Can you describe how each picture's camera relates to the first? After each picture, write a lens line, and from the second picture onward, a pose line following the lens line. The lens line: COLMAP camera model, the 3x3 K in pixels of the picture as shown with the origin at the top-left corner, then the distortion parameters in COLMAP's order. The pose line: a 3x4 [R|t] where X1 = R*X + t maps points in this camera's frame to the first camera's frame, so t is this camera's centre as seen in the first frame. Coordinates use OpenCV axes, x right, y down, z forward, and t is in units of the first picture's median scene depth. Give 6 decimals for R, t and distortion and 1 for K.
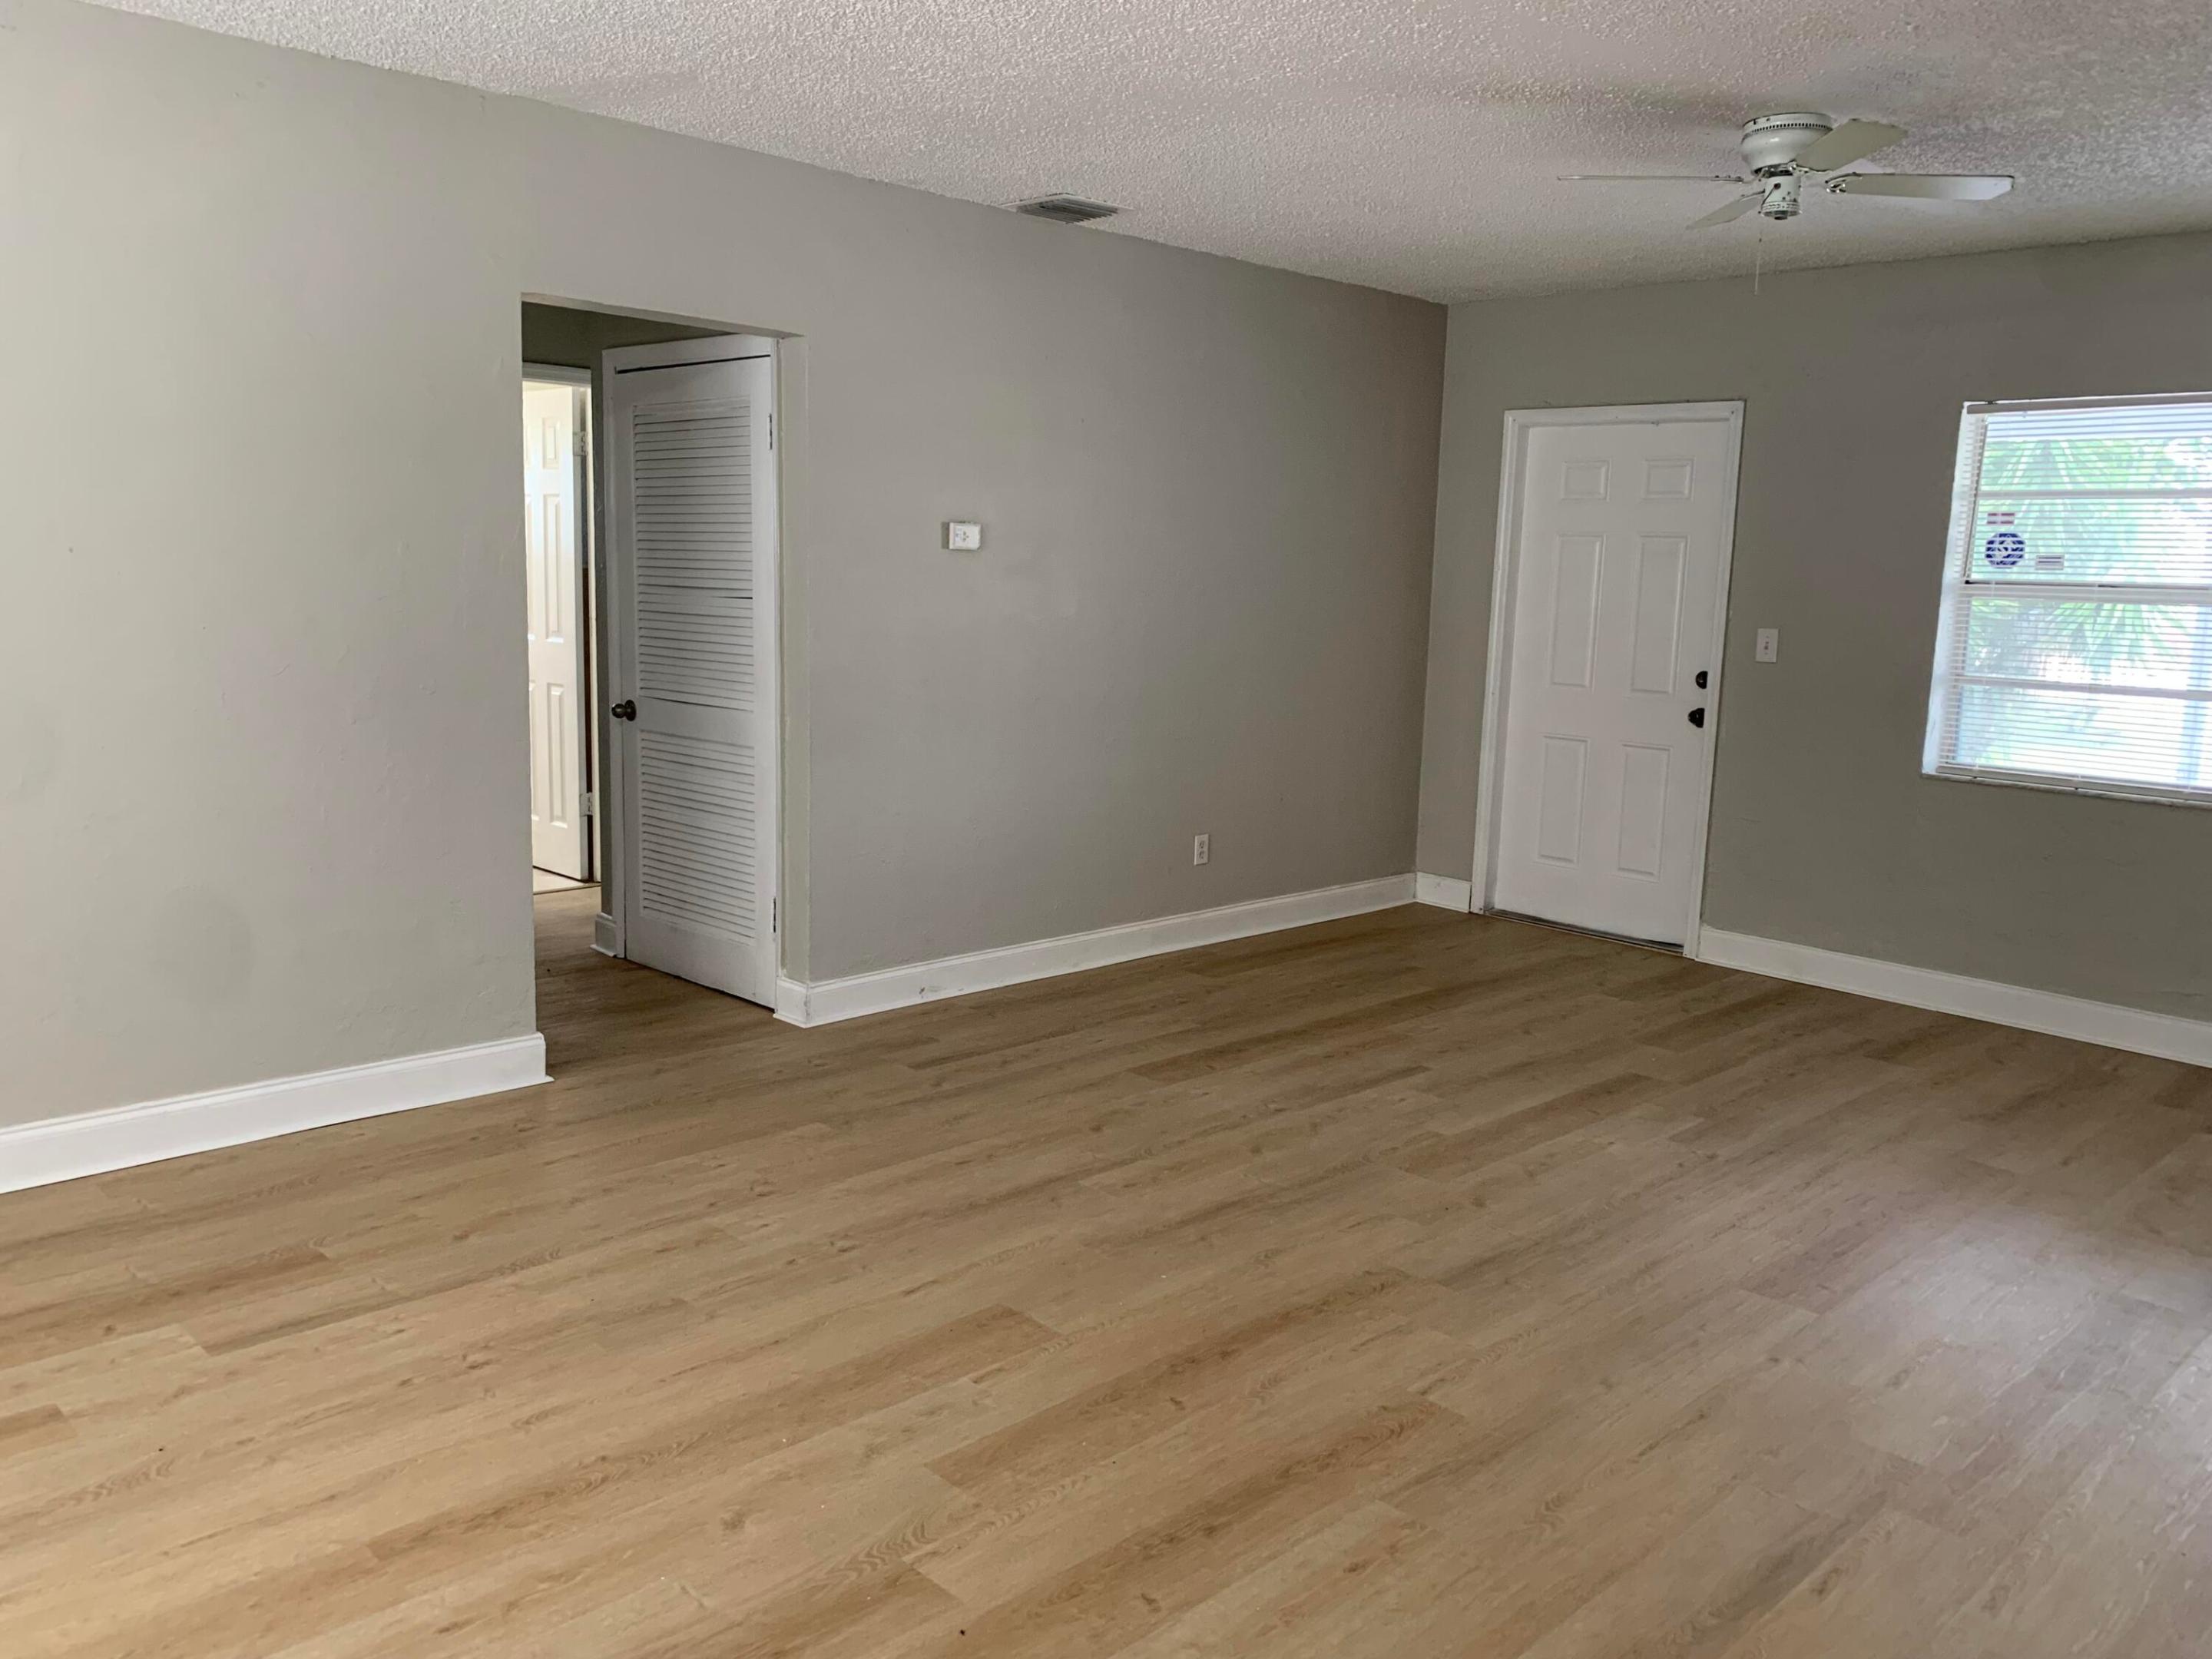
lens RADIAL K [[1715.8, 0, 1099.1], [0, 1715.8, 783.9], [0, 0, 1]] dist [0.191374, -0.323163]
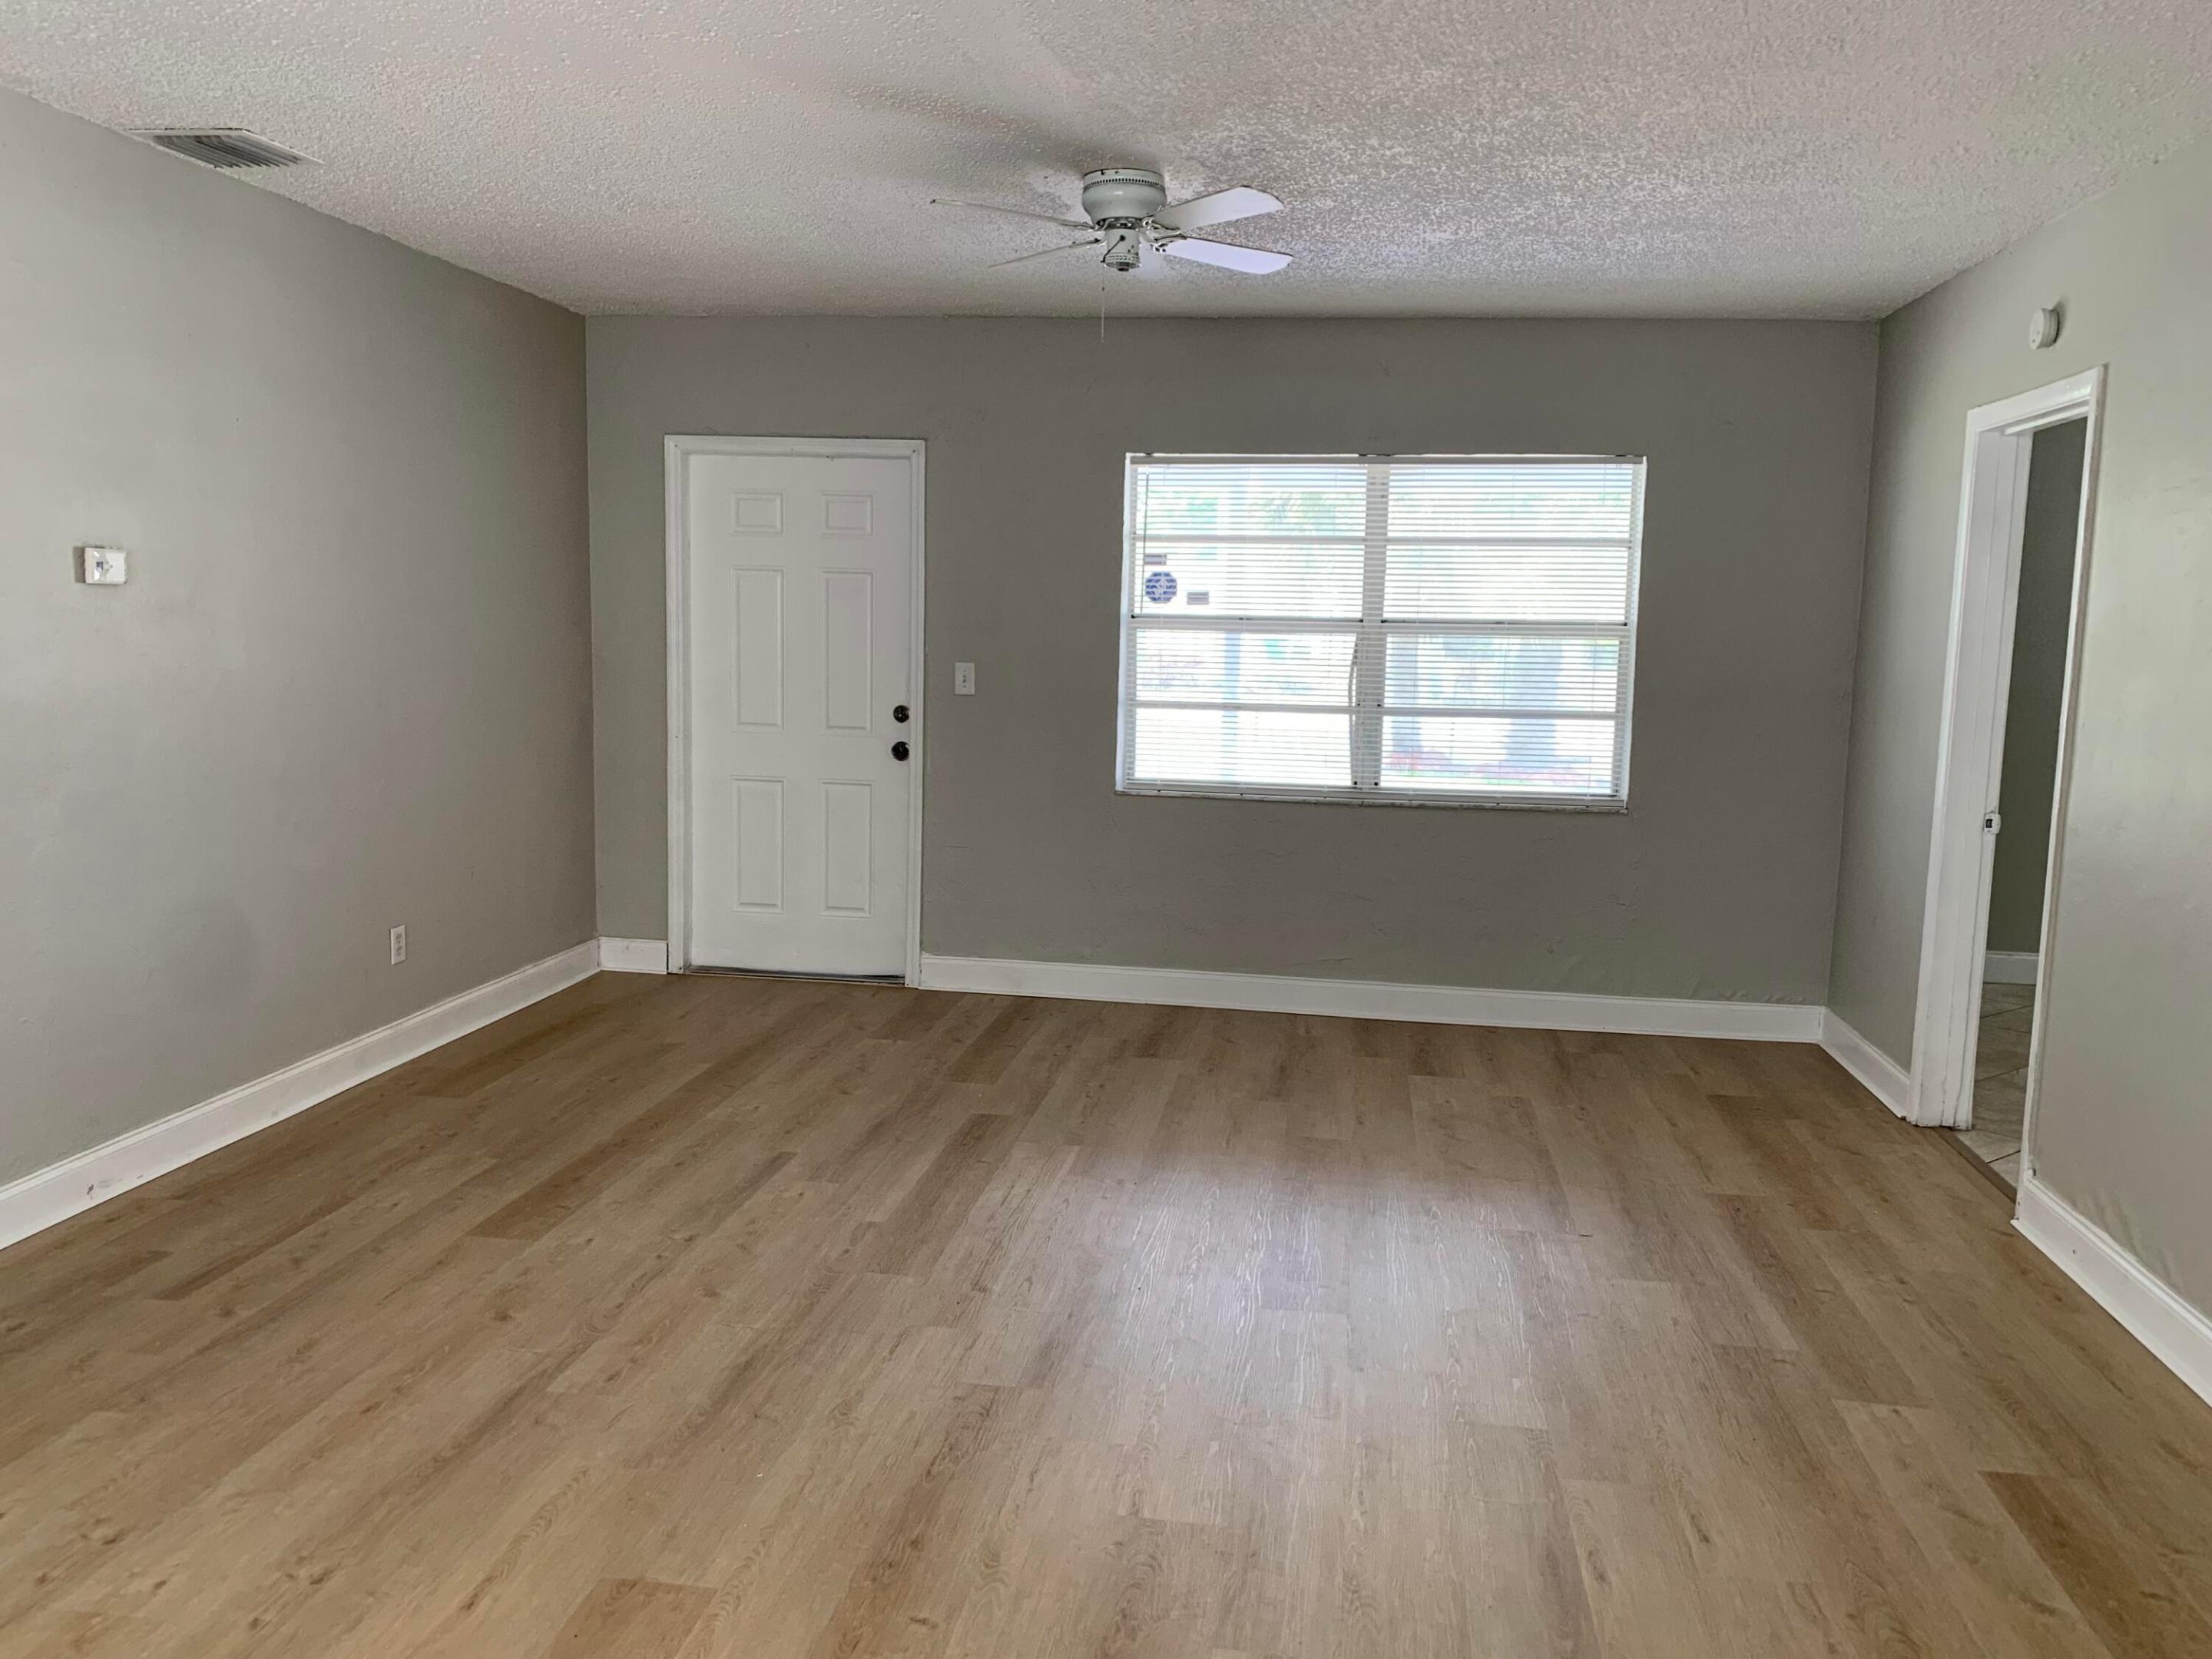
lens RADIAL K [[1722.3, 0, 1122.3], [0, 1722.3, 818.8], [0, 0, 1]] dist [0.044107, -0.050646]
pose [[0.795317, -0.085105, 0.600190, -0.190080], [0.081435, 0.996121, 0.033336, -0.026215], [-0.600699, 0.022364, 0.799162, 0.151013]]
